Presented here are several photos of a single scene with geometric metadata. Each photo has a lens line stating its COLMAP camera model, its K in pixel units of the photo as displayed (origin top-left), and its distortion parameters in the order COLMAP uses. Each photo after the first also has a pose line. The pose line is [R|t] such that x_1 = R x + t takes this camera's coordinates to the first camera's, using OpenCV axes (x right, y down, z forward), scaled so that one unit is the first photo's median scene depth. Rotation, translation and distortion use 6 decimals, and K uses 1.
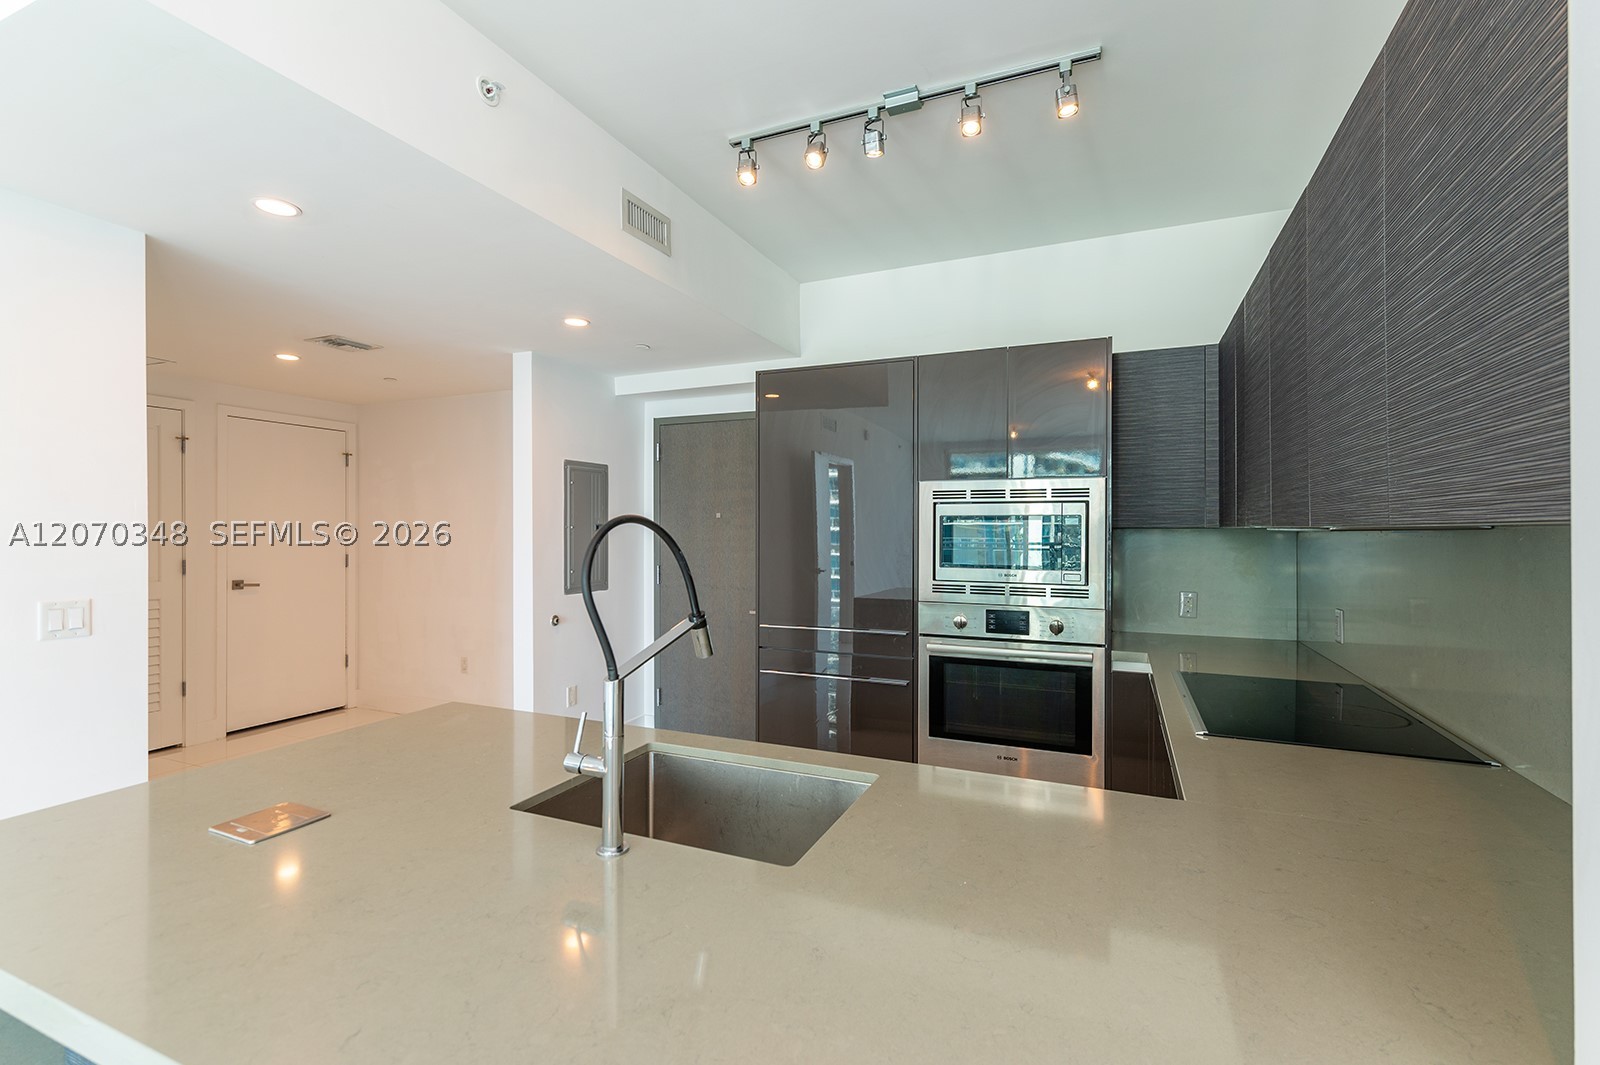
lens RADIAL K [[678.9, 0, 855.5], [0, 678.9, 537.3], [0, 0, 1]] dist [-0.002751, -0.000332]
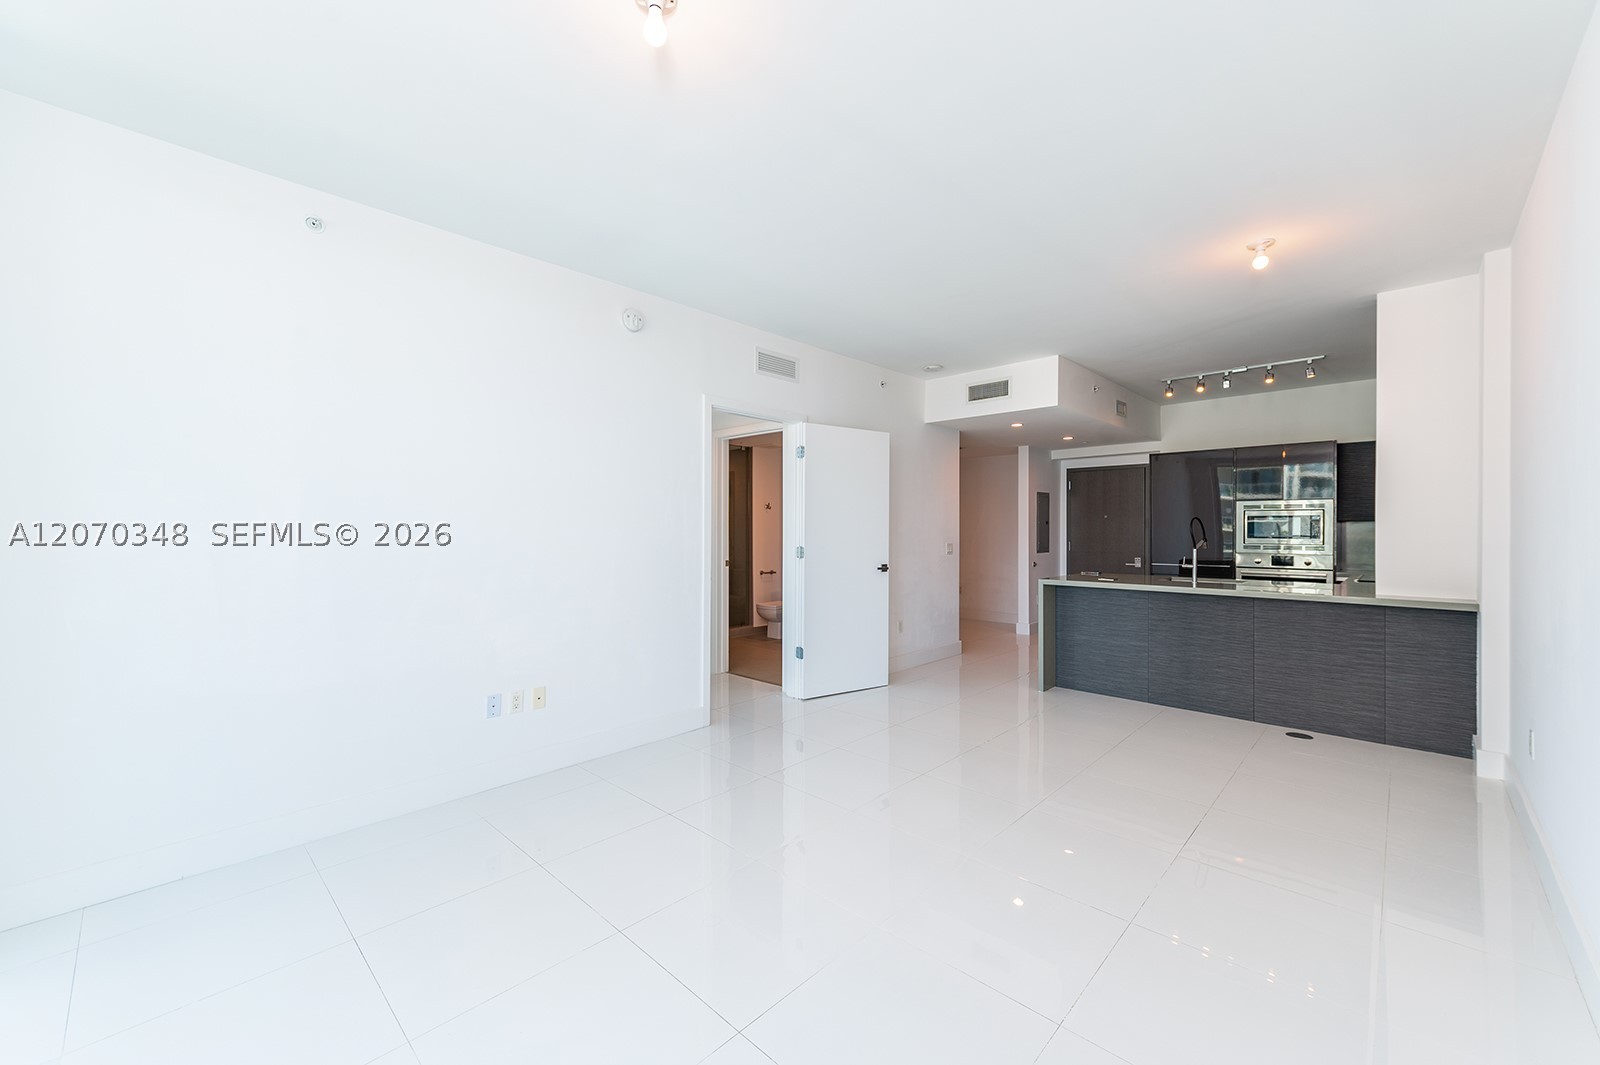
lens RADIAL K [[651.7, 0, 794.4], [0, 651.7, 531.6], [0, 0, 1]] dist [0.002514, 0.002335]
pose [[0.918864, 0.000154, -0.394575, -0.430819], [-0.002106, 0.999988, -0.004515, 0.035274], [0.394570, 0.004980, 0.918853, -1.721488]]
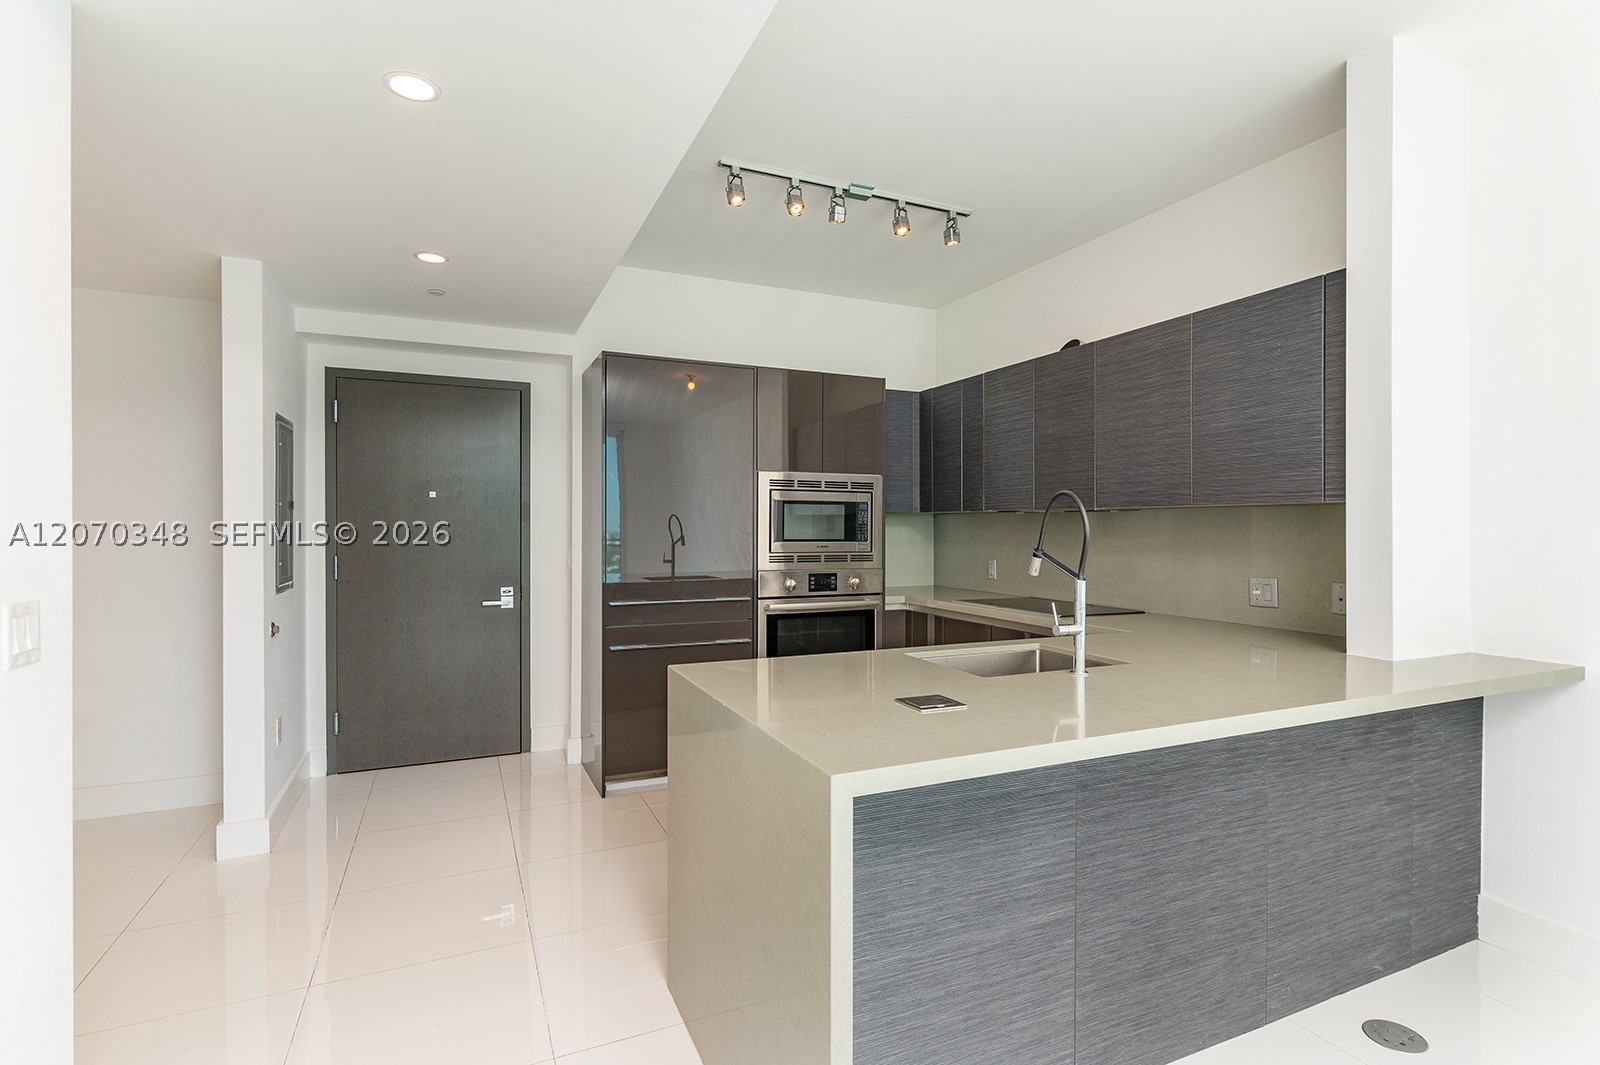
lens RADIAL K [[744.1, 0, 760.0], [0, 744.1, 532.6], [0, 0, 1]] dist [0.005356, 0.000643]
pose [[0.705745, -0.006853, 0.708432, -0.862288], [0.006342, 0.999974, 0.003356, 0.022646], [-0.708437, 0.002124, 0.705771, 0.071314]]
